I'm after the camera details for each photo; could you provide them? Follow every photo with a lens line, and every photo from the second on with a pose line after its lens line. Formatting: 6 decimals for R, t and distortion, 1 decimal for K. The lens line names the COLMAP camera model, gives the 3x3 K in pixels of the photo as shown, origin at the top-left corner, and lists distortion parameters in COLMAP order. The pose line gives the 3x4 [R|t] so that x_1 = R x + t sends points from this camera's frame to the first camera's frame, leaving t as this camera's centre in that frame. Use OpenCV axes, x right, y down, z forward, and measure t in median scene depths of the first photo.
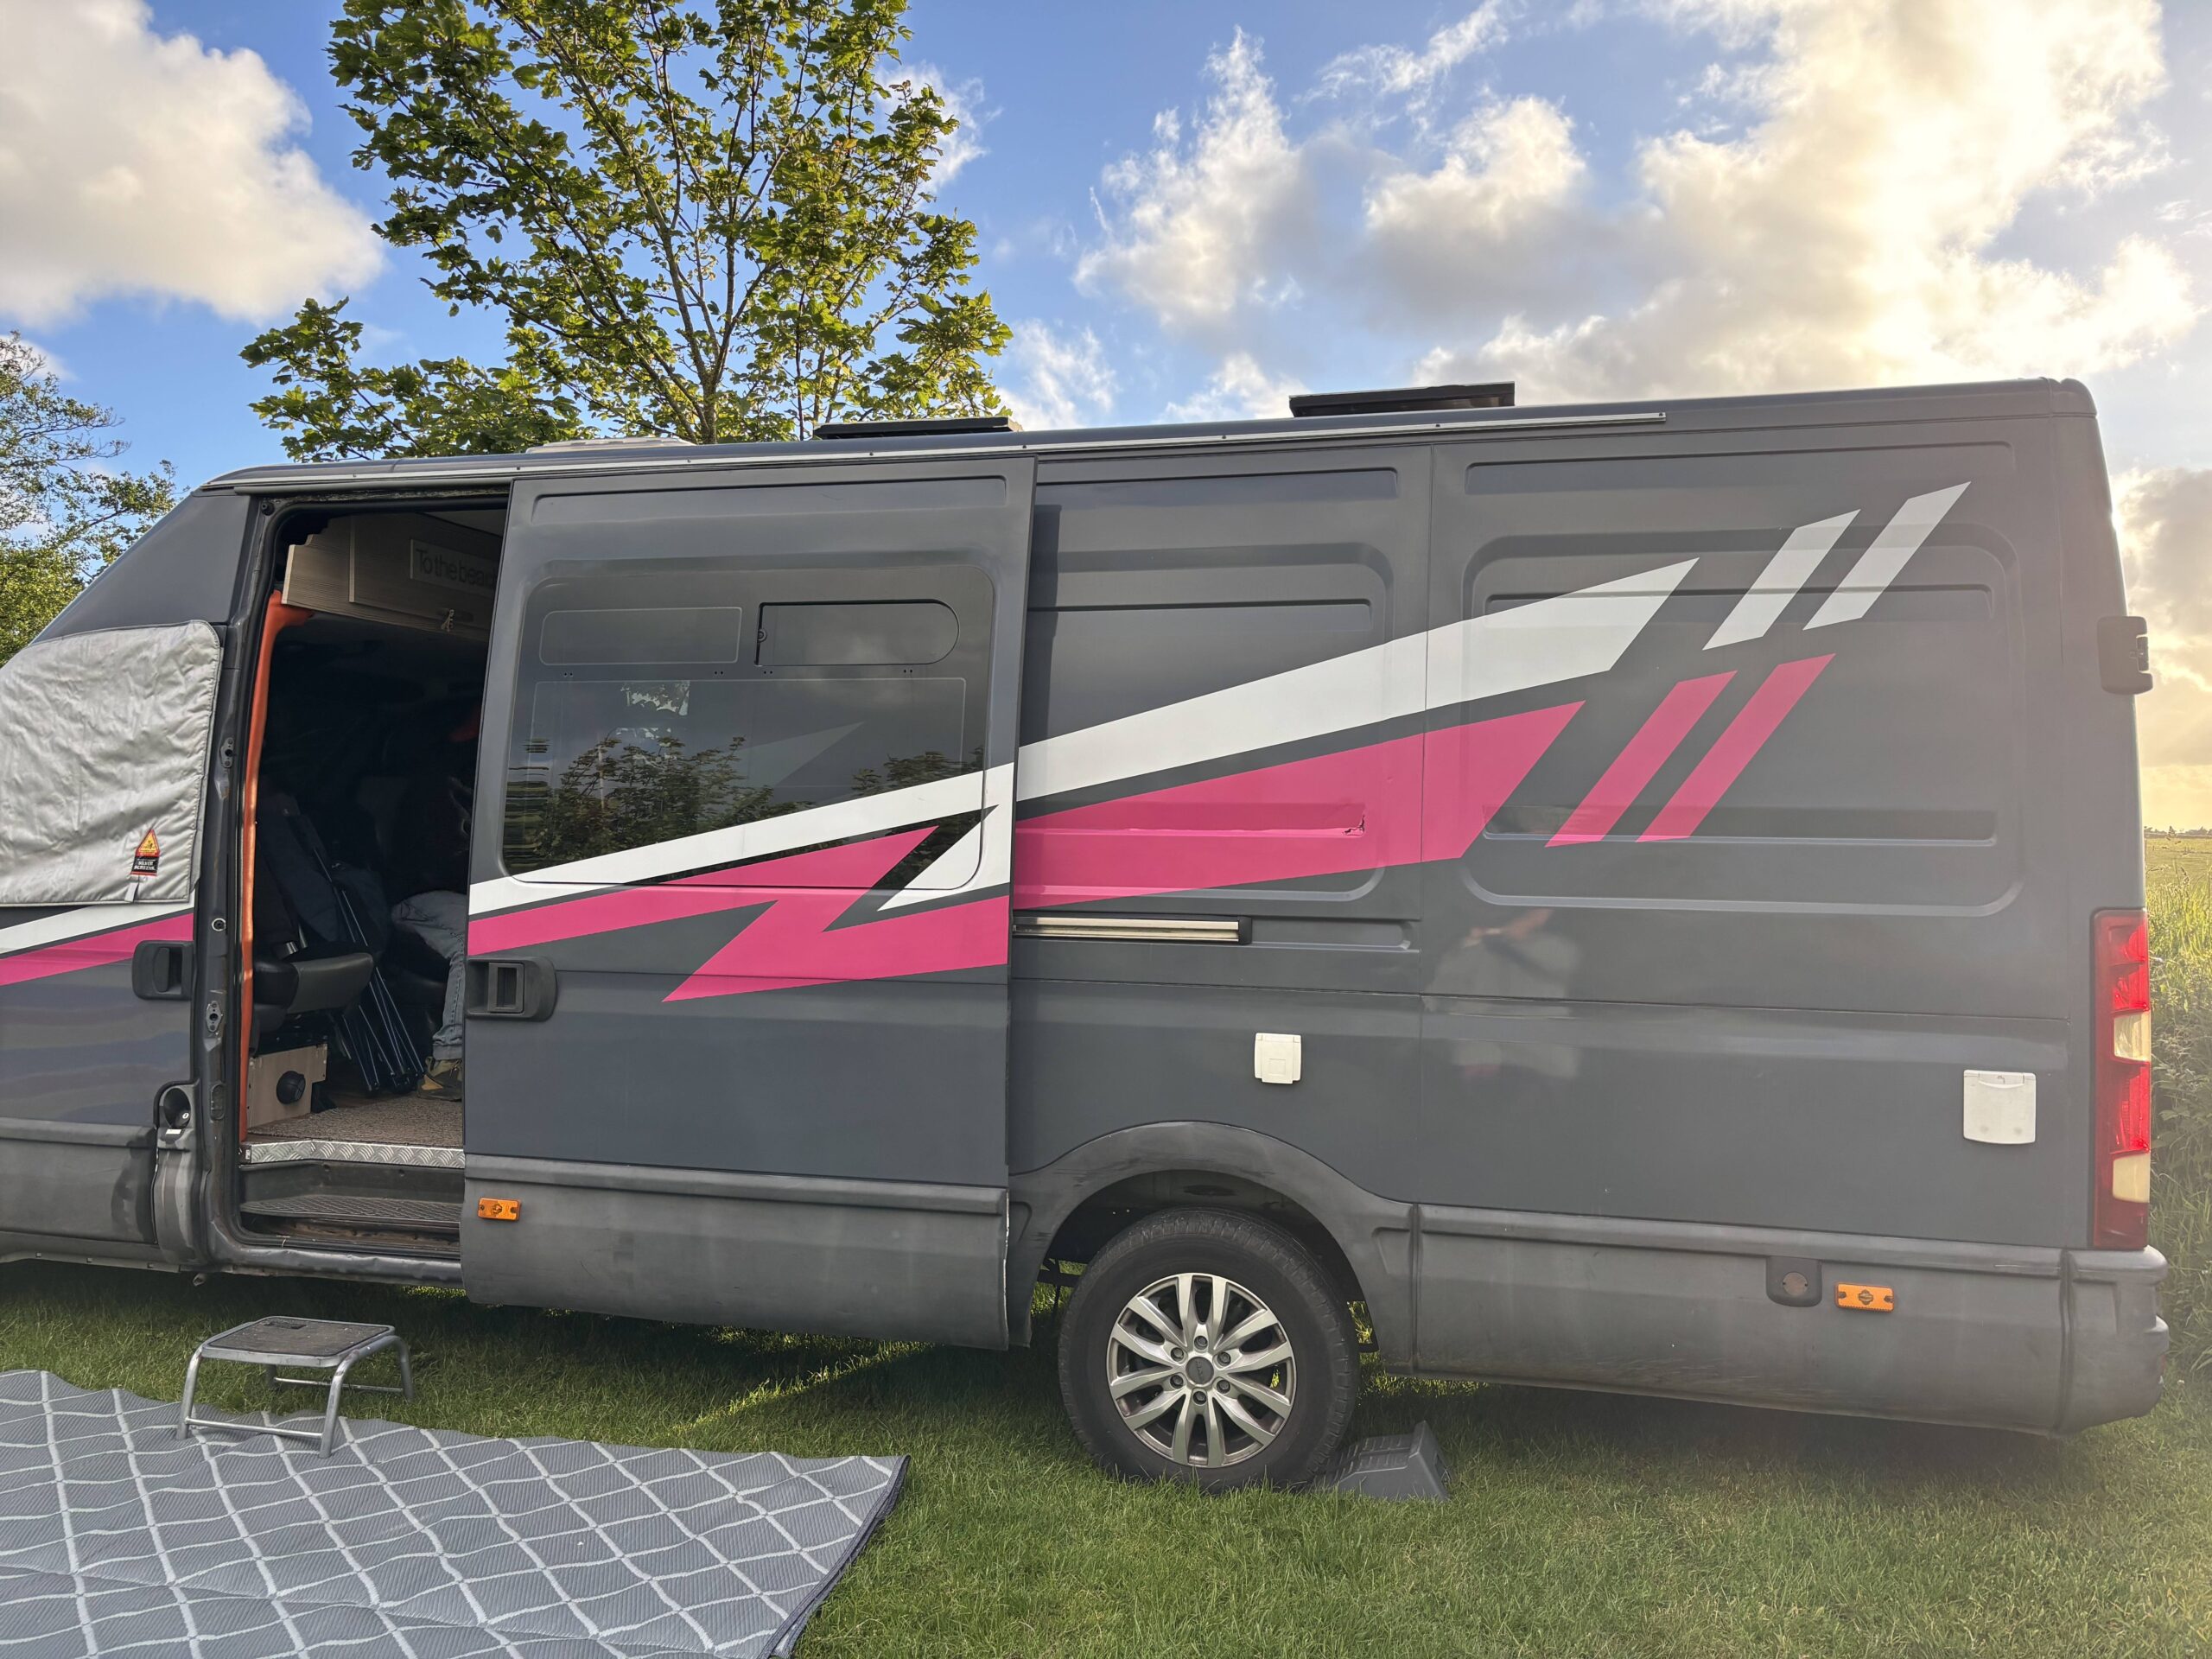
lens RADIAL K [[1727.3, 0, 1087.7], [0, 1727.3, 821.6], [0, 0, 1]] dist [0.007877, -0.006200]
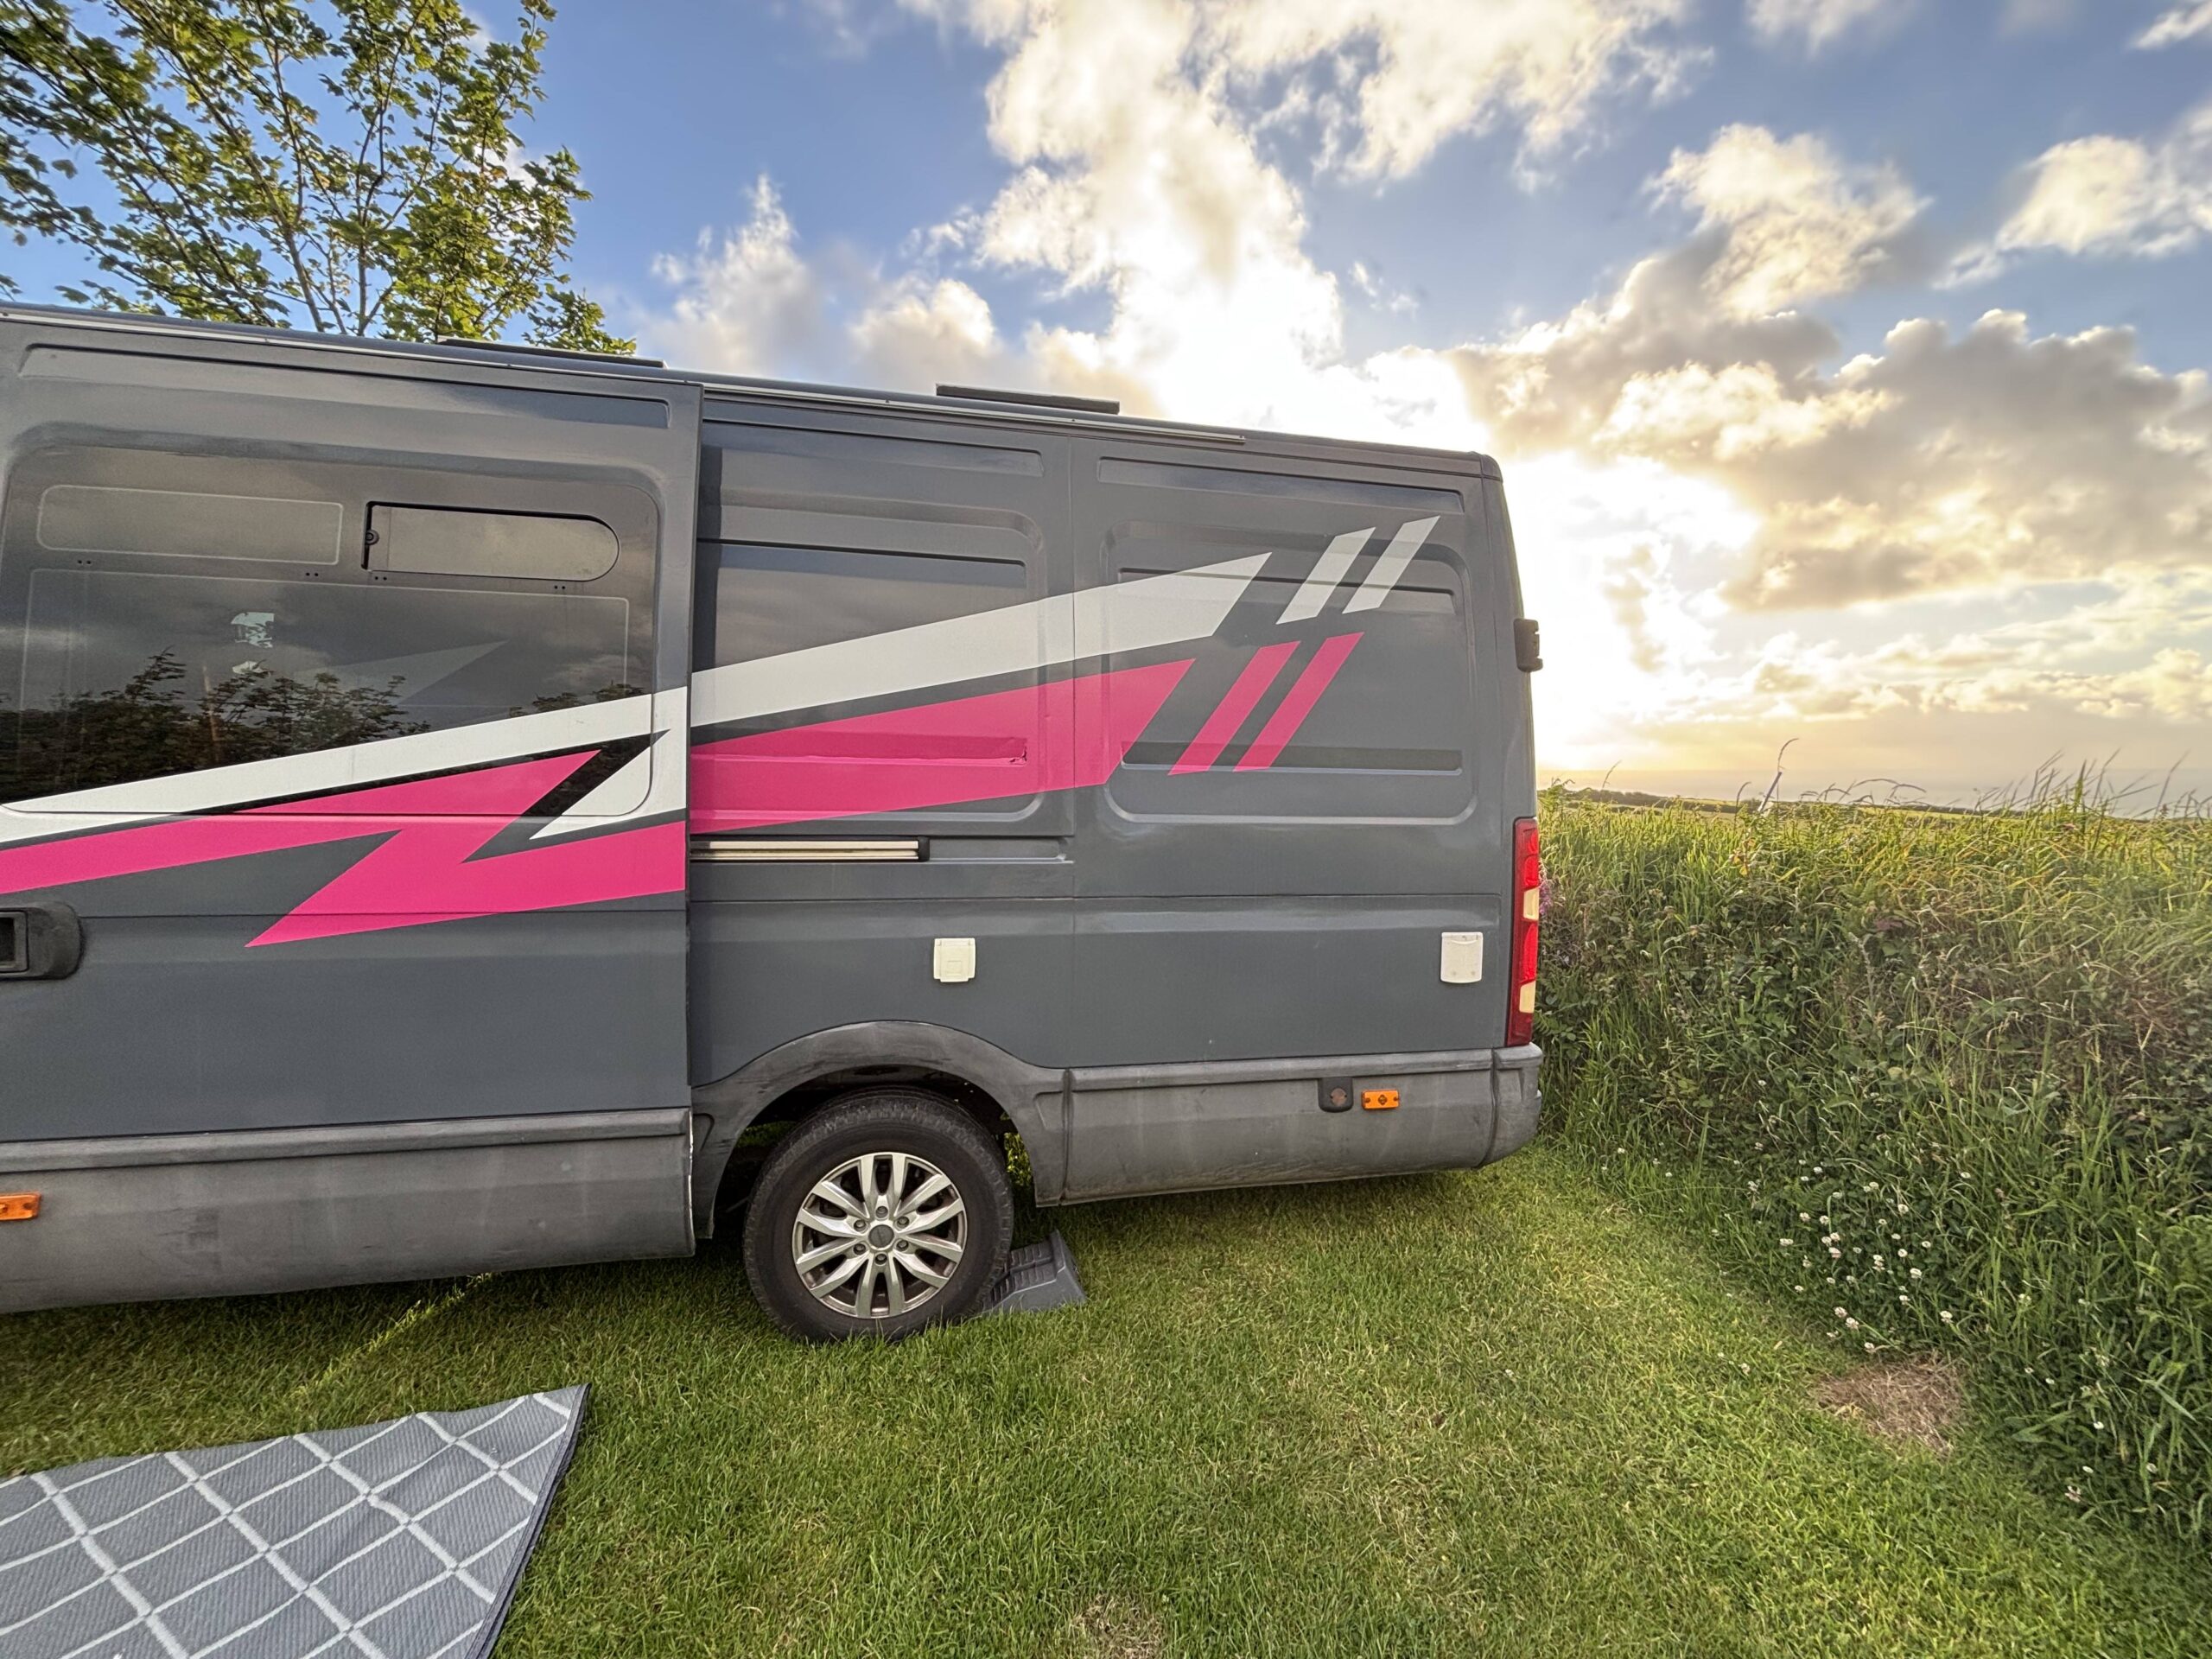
lens RADIAL K [[907.8, 0, 1120.3], [0, 907.8, 822.8], [0, 0, 1]] dist [-0.003895, -0.000053]
pose [[0.895823, -0.020167, 0.443954, -0.053233], [-0.010905, 0.997672, 0.067323, 0.005515], [-0.444278, -0.065151, 0.893517, 0.416805]]
